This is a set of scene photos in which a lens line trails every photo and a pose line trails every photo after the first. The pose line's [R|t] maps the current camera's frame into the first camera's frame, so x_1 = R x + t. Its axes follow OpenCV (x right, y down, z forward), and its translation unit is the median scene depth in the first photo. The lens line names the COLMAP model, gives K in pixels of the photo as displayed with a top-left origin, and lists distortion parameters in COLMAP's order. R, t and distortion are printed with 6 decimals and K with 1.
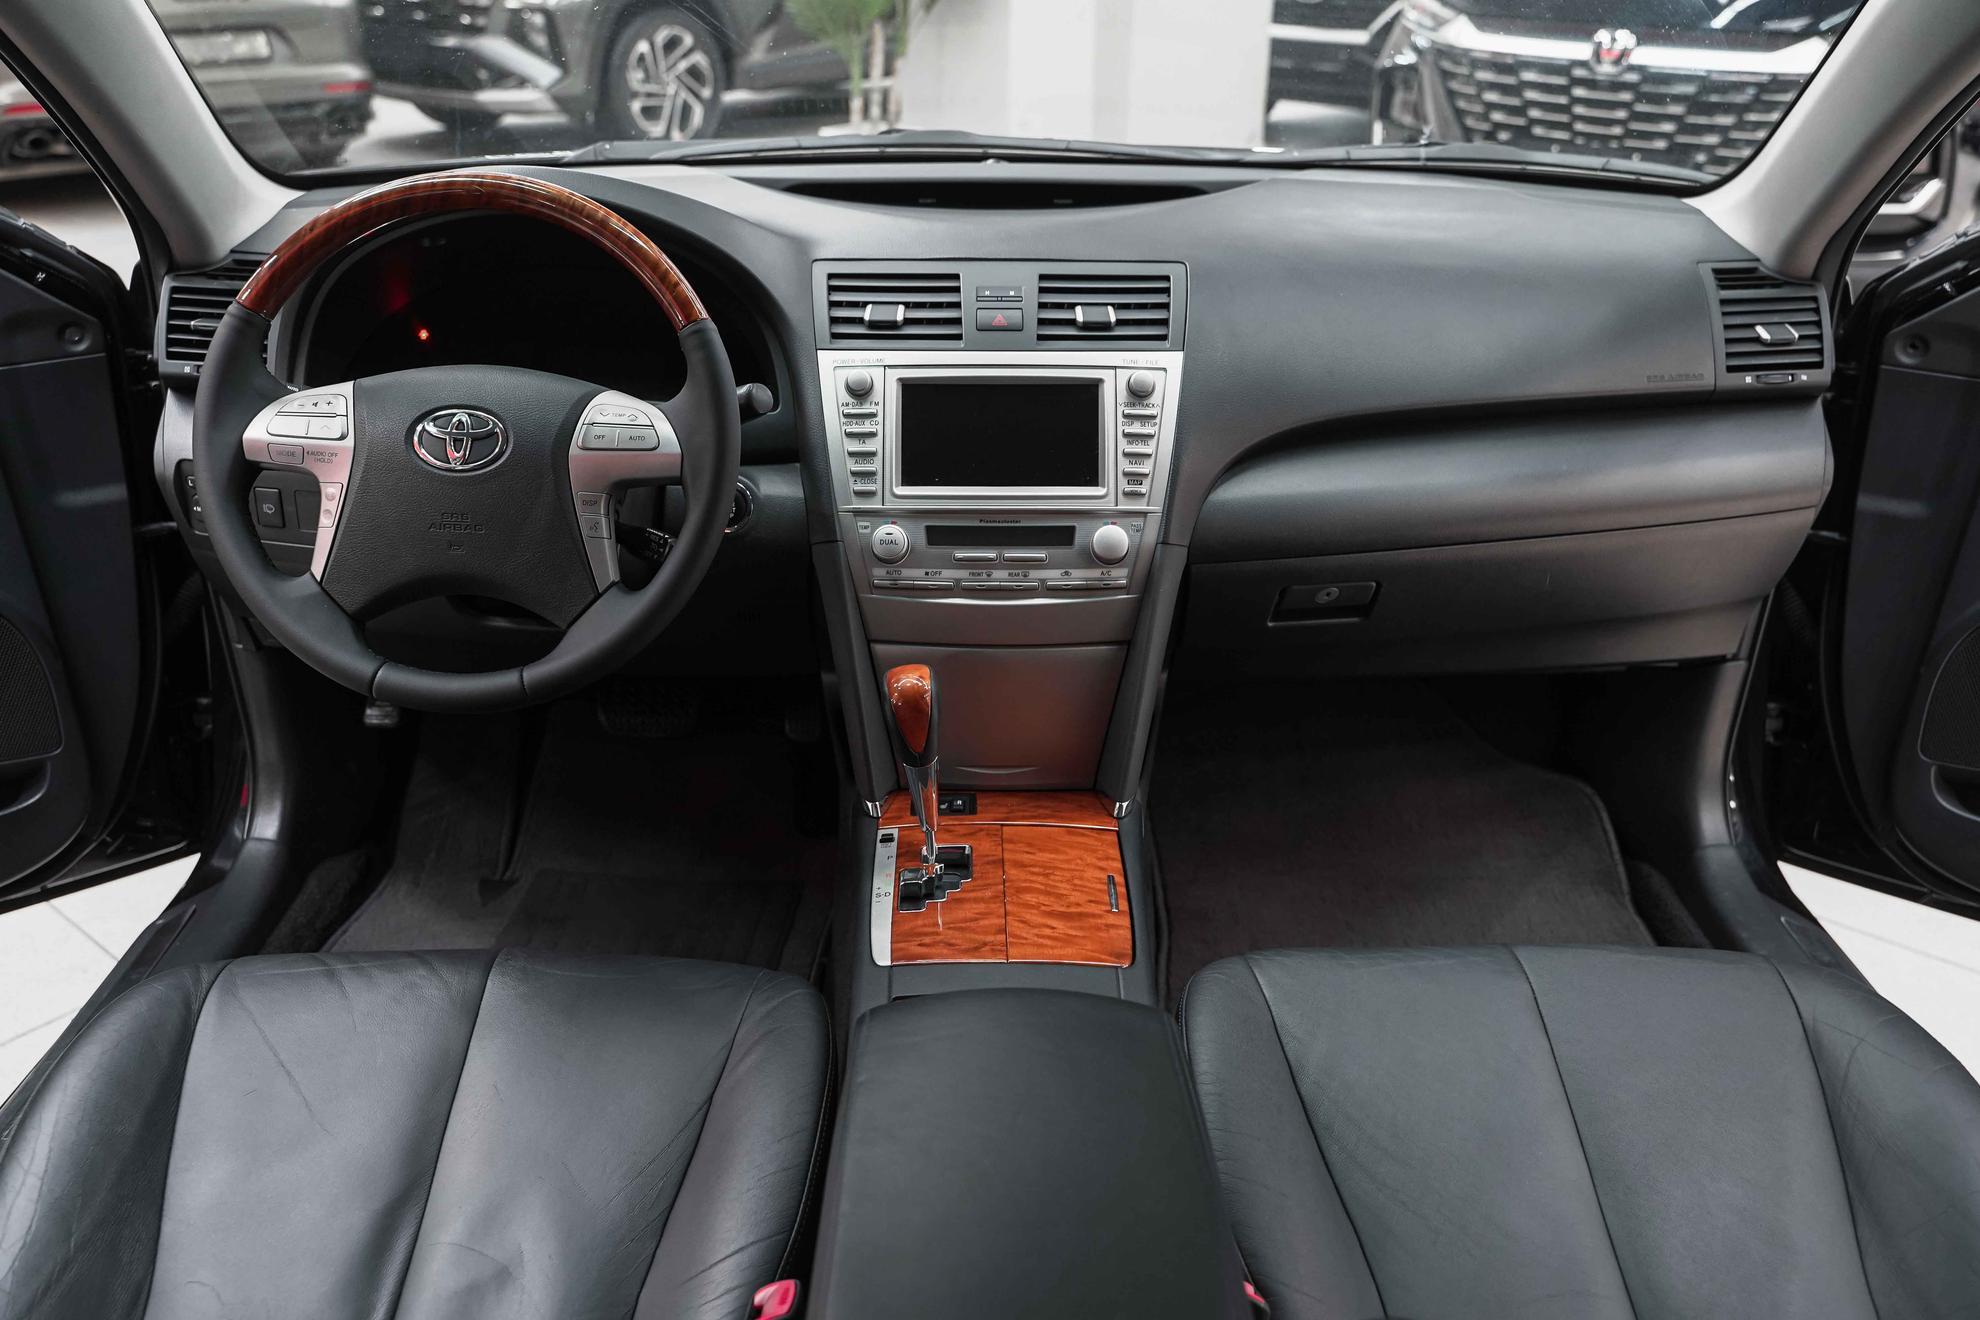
lens RADIAL K [[1616.1, 0, 984.6], [0, 1616.1, 656.4], [0, 0, 1]] dist [-0.018707, 0.010640]
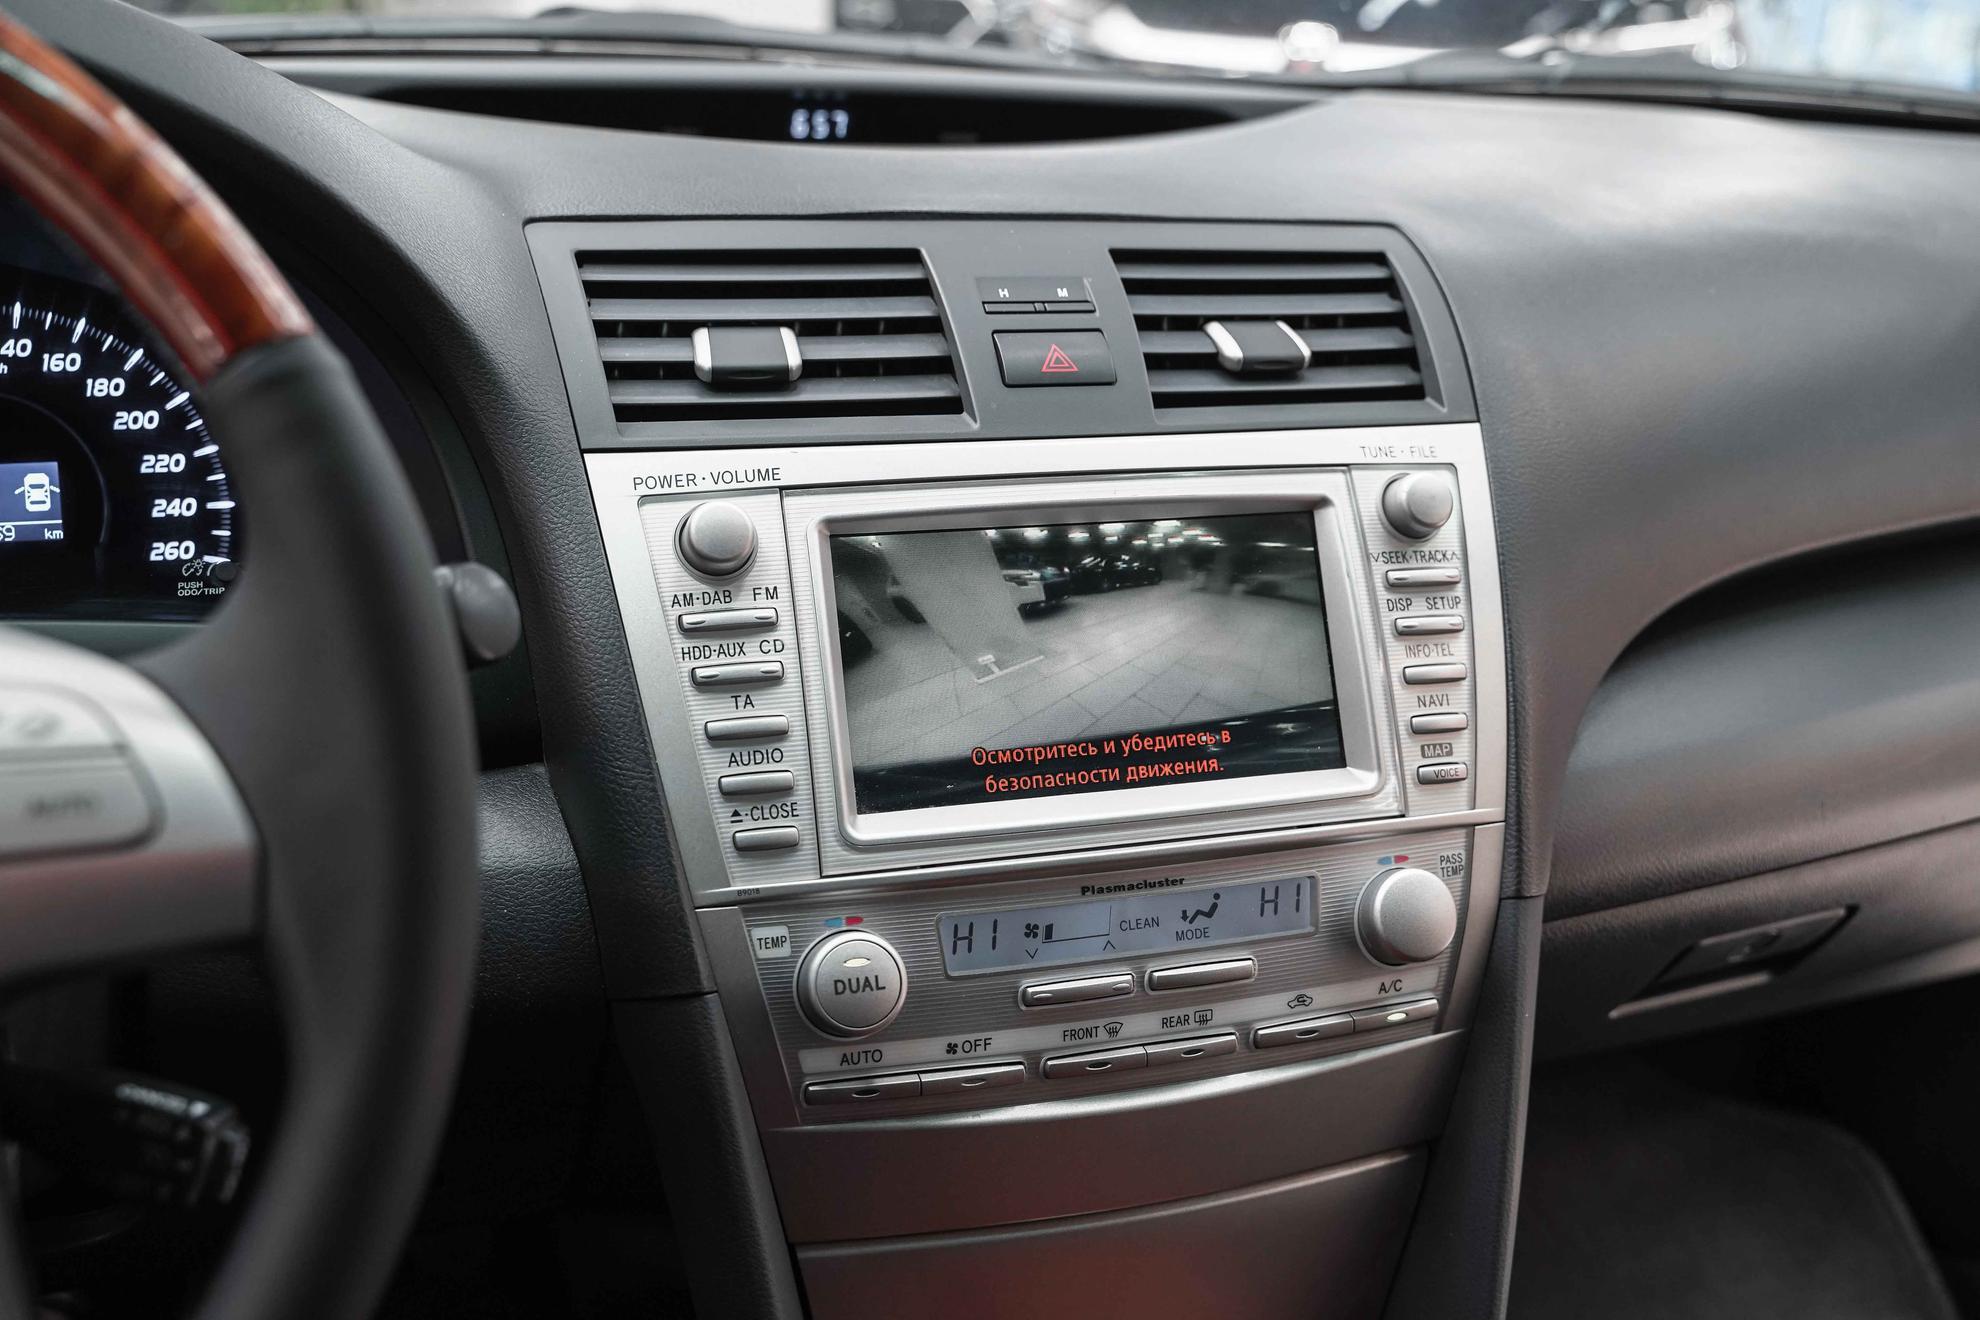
lens RADIAL K [[1835.0, 0, 1021.6], [0, 1835.0, 662.1], [0, 0, 1]] dist [-0.011094, -0.002811]
pose [[0.955056, -0.071392, 0.287699, -0.132882], [0.090955, 0.994324, -0.055199, -0.113303], [-0.282125, 0.078886, 0.956129, 0.592357]]
